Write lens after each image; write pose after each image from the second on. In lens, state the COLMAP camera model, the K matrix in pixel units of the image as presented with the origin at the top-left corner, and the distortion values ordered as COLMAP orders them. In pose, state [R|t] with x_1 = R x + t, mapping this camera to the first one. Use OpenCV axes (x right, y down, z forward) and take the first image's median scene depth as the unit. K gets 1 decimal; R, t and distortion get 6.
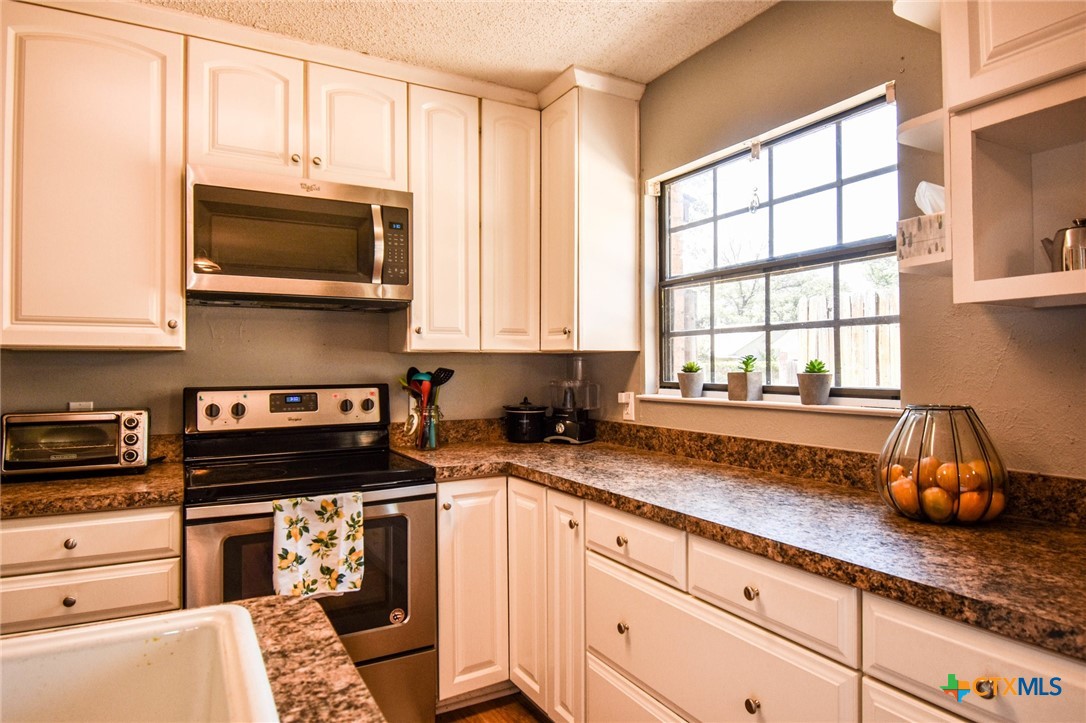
lens RADIAL K [[641.9, 0, 539.1], [0, 641.9, 361.3], [0, 0, 1]] dist [0.002696, 0.000218]
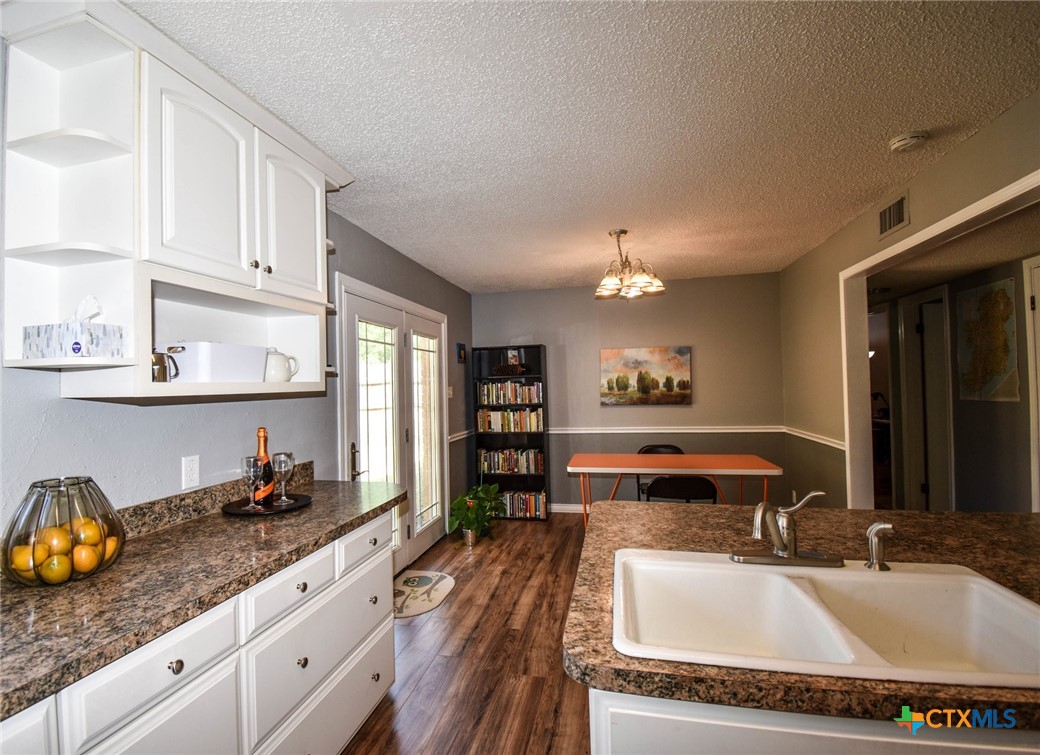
lens RADIAL K [[500.0, 0, 512.6], [0, 500.0, 381.5], [0, 0, 1]] dist [-0.000138, -0.000020]
pose [[-0.755161, 0.028580, 0.654916, -0.975233], [0.021603, 0.999592, -0.018711, -0.126275], [-0.655183, 0.000019, -0.755470, 1.897341]]
